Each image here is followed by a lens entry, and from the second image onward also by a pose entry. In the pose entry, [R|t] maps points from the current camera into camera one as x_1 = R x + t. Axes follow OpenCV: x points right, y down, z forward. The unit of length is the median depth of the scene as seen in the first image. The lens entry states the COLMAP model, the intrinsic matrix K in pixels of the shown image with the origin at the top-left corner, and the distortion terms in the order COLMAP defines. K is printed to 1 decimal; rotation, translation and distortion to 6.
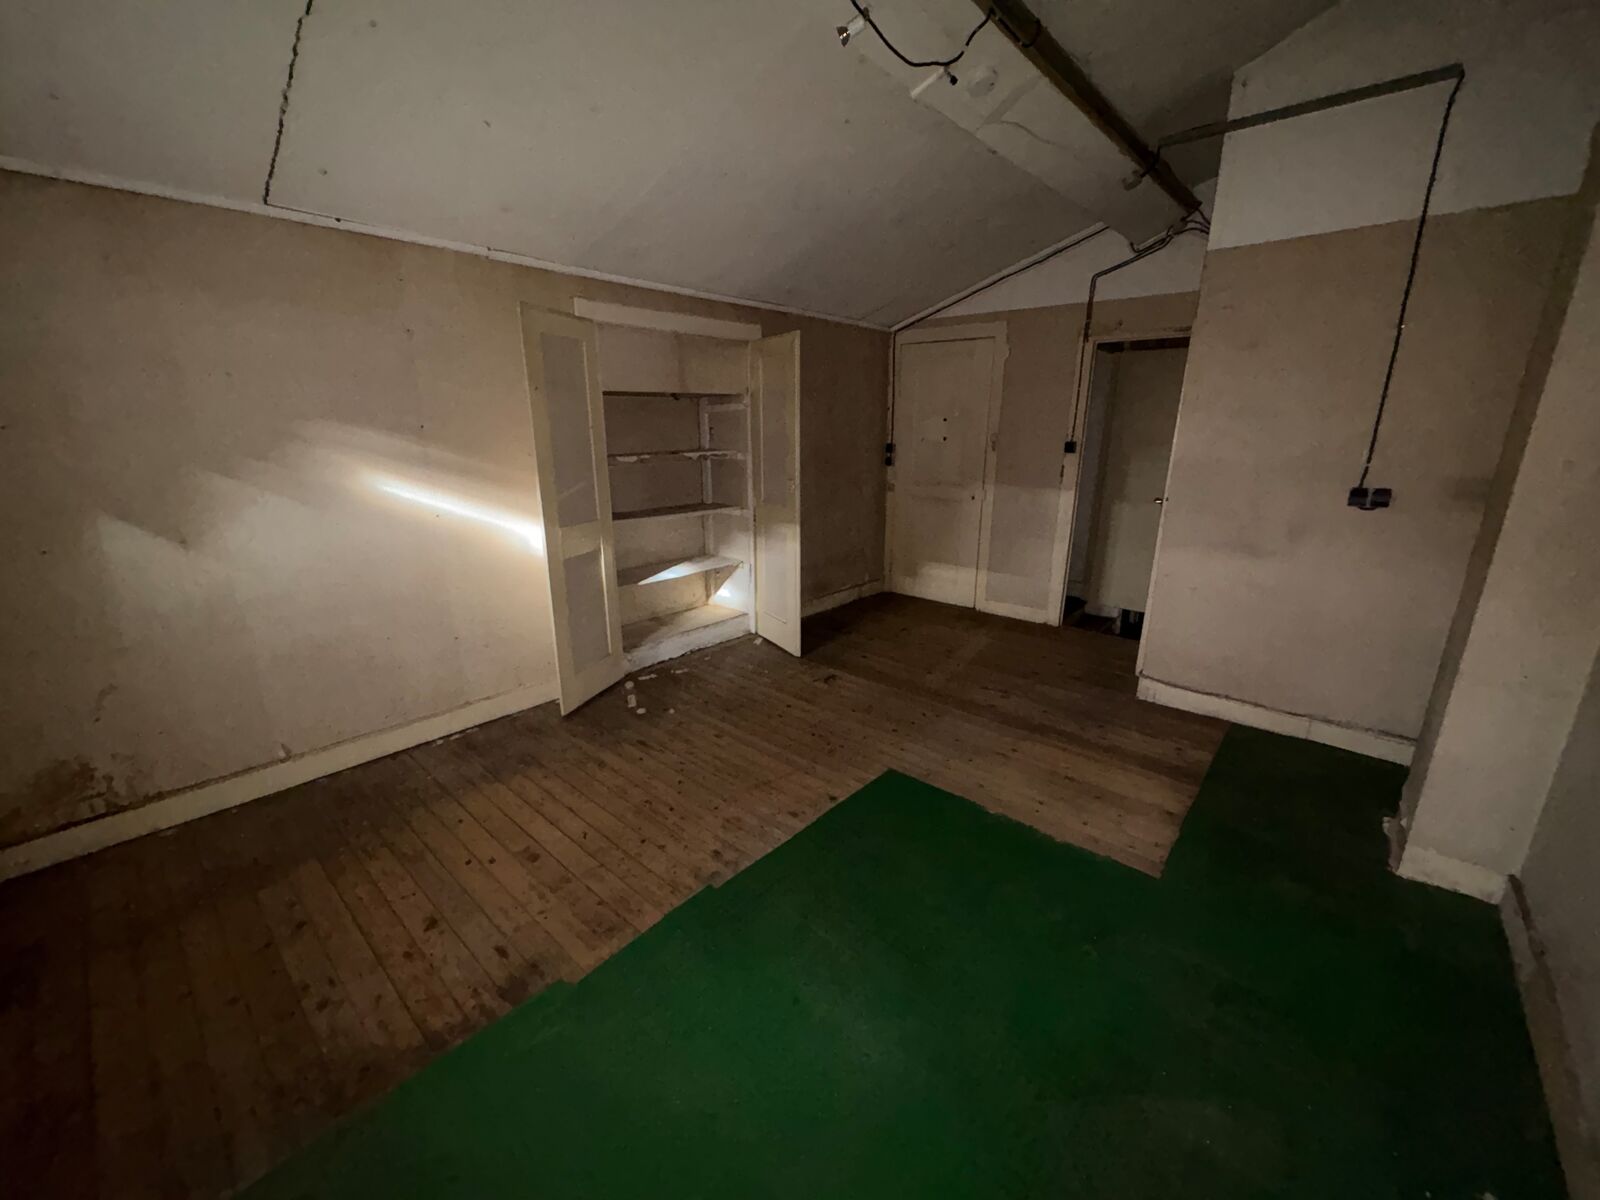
lens RADIAL K [[627.6, 0, 801.6], [0, 627.6, 600.0], [0, 0, 1]] dist [-0.001066, -0.000548]
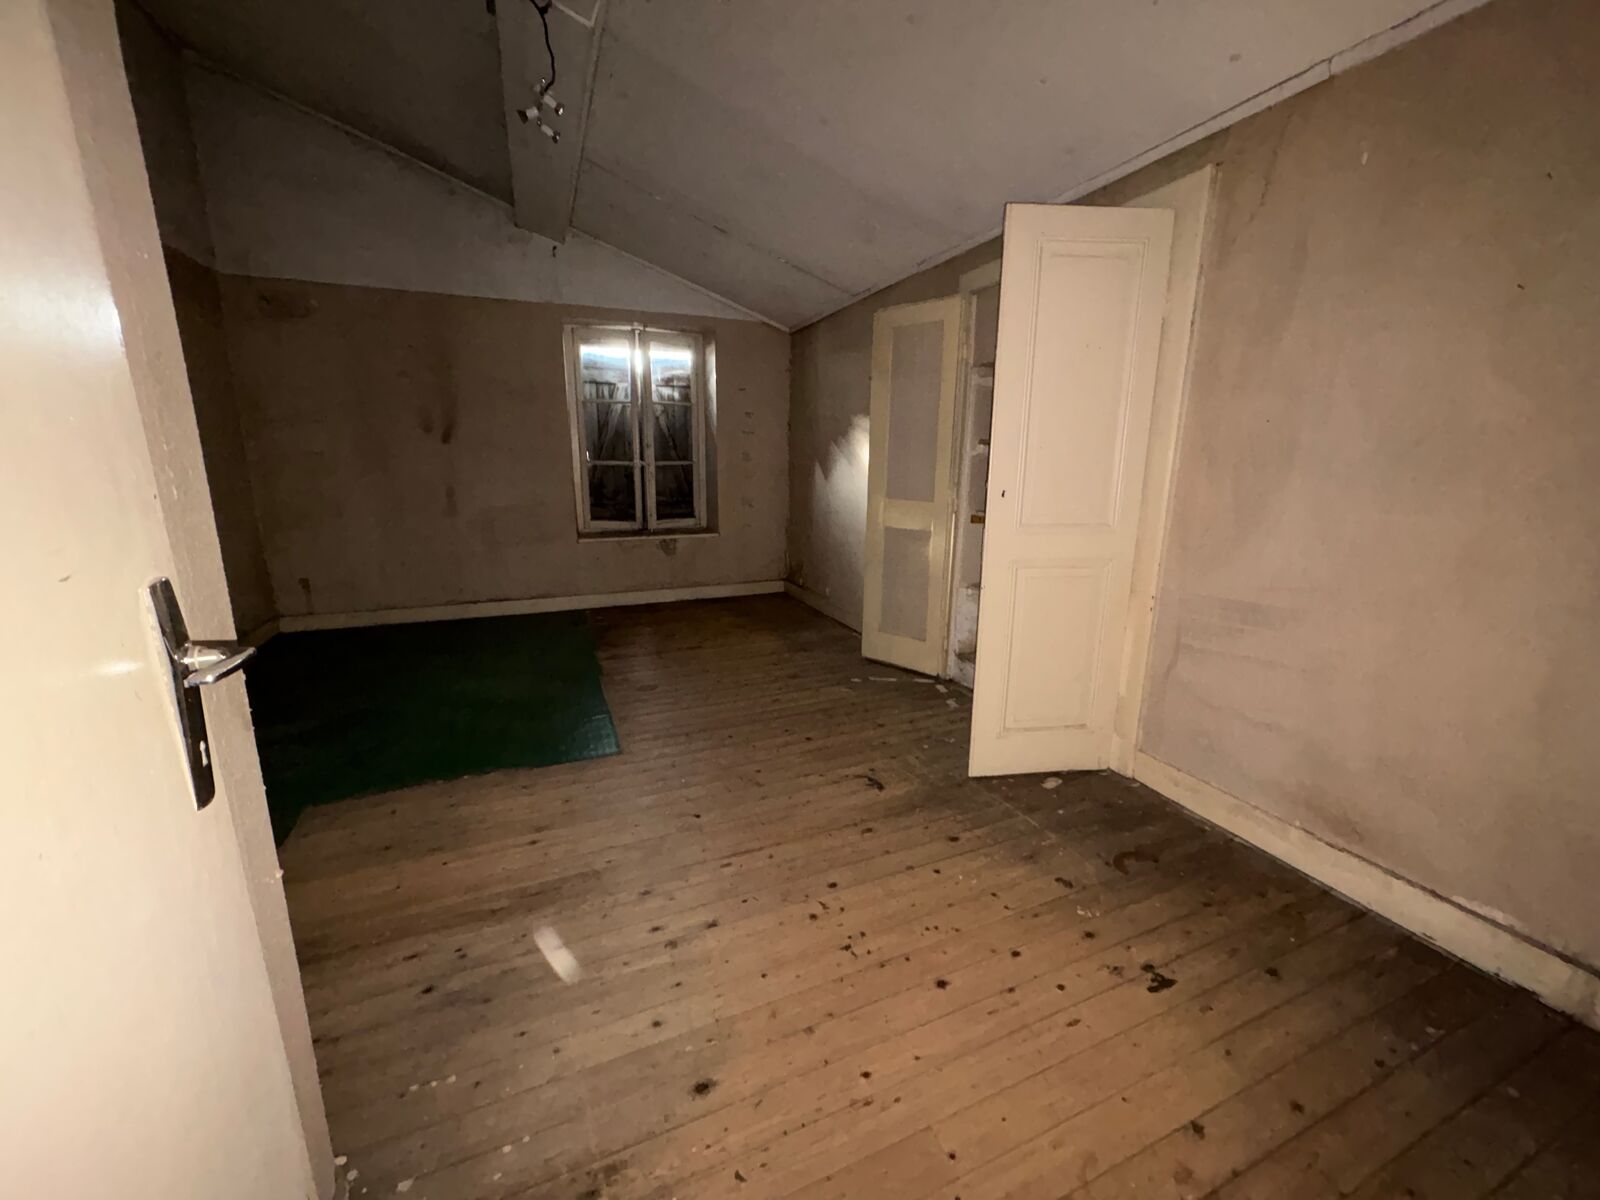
lens RADIAL K [[627.6, 0, 798.6], [0, 627.6, 599.7], [0, 0, 1]] dist [-0.001066, -0.000548]
pose [[-0.419646, 0.207336, -0.883690, 0.647664], [-0.246088, 0.911111, 0.330632, -0.254890], [0.873692, 0.356214, -0.331321, 1.155534]]
